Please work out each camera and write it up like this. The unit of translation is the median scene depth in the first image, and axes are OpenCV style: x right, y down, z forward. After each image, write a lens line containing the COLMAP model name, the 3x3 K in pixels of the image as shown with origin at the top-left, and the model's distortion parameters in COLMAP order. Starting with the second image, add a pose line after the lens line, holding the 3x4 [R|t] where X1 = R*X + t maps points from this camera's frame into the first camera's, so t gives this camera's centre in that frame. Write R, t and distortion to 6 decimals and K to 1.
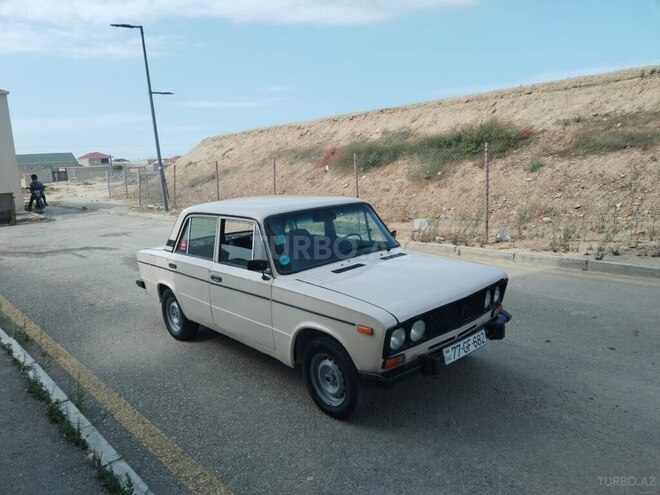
lens RADIAL K [[479.7, 0, 329.8], [0, 479.7, 261.1], [0, 0, 1]] dist [0.029579, -0.025661]
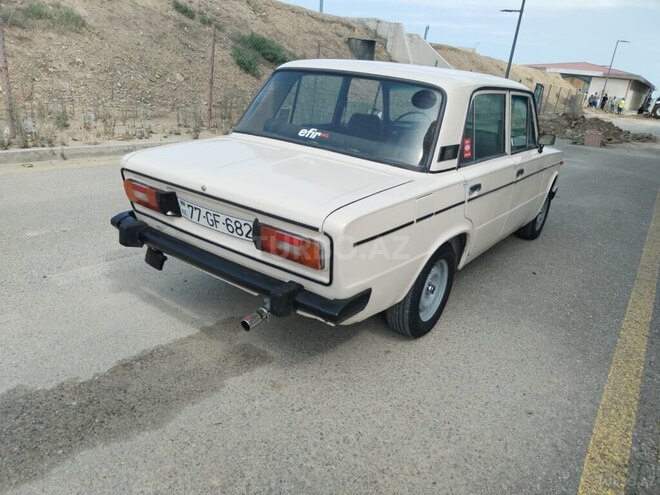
lens RADIAL K [[476.7, 0, 330.0], [0, 476.7, 260.1], [0, 0, 1]] dist [0.029634, -0.030682]
pose [[-0.212871, -0.320577, 0.922993, -0.292942], [0.117984, 0.929298, 0.349977, -0.044670], [-0.969931, 0.183399, -0.159998, 0.448930]]
